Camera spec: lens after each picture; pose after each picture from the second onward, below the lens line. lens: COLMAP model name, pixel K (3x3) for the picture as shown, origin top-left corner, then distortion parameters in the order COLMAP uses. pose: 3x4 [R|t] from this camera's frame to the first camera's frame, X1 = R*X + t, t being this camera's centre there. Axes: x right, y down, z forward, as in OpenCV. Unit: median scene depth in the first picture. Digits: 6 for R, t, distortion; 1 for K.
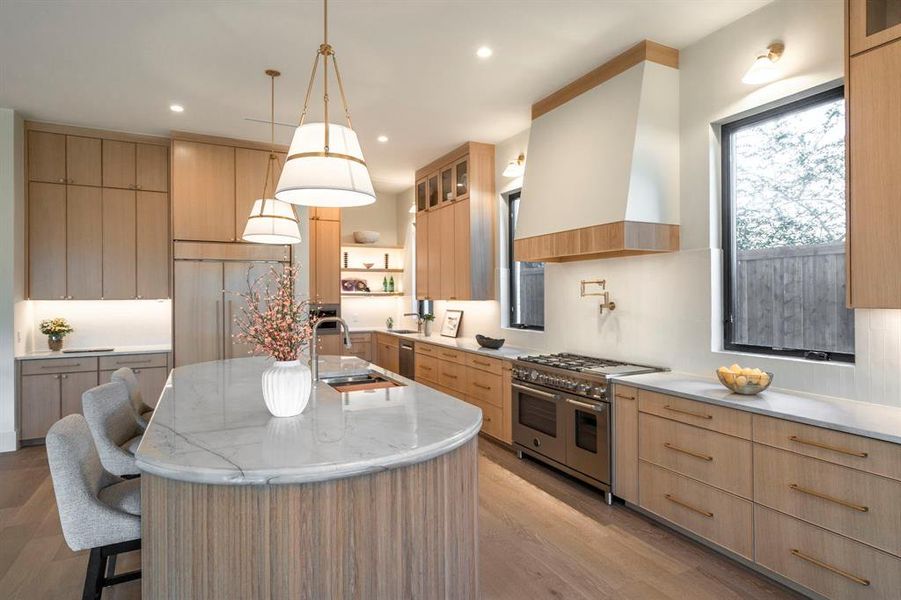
lens RADIAL K [[487.1, 0, 448.7], [0, 487.1, 292.6], [0, 0, 1]] dist [0.000715, -0.000525]
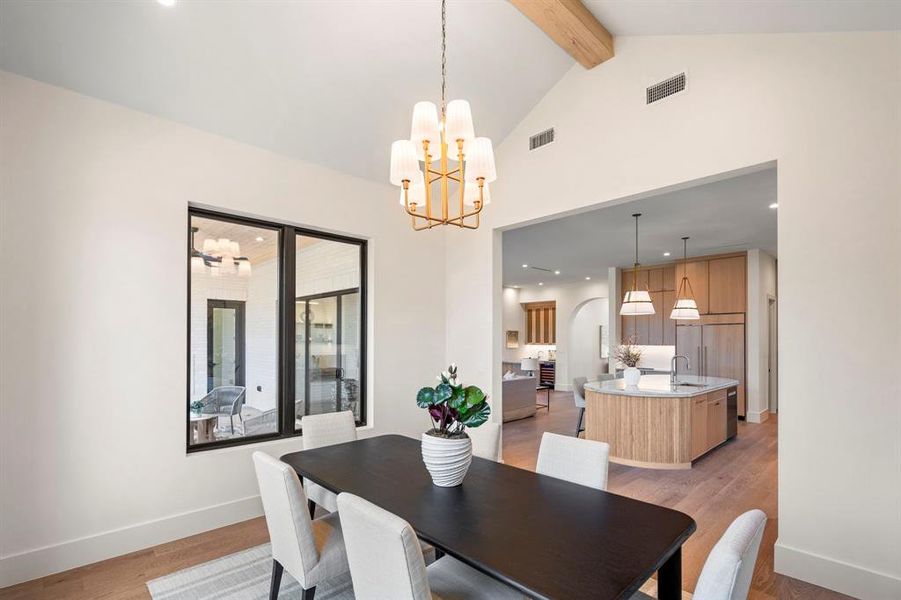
lens RADIAL K [[421.6, 0, 450.4], [0, 421.6, 337.9], [0, 0, 1]] dist [-0.000359, -0.000036]
pose [[0.292968, 0.004340, -0.956112, 0.818361], [0.000206, 0.999989, 0.004602, -0.025608], [0.956122, -0.001546, 0.292964, -0.378007]]
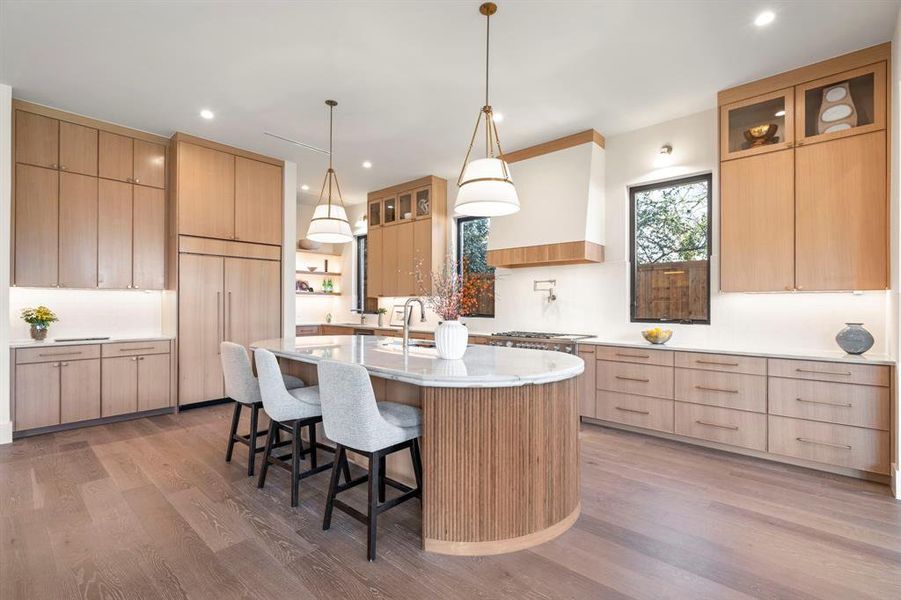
lens RADIAL K [[409.8, 0, 450.5], [0, 409.8, 300.0], [0, 0, 1]] dist [-0.000099, -0.000117]
pose [[0.932556, 0.011596, 0.360840, -0.342243], [-0.009485, 0.999926, -0.007620, 0.038545], [-0.360902, 0.003683, 0.932597, -0.056732]]
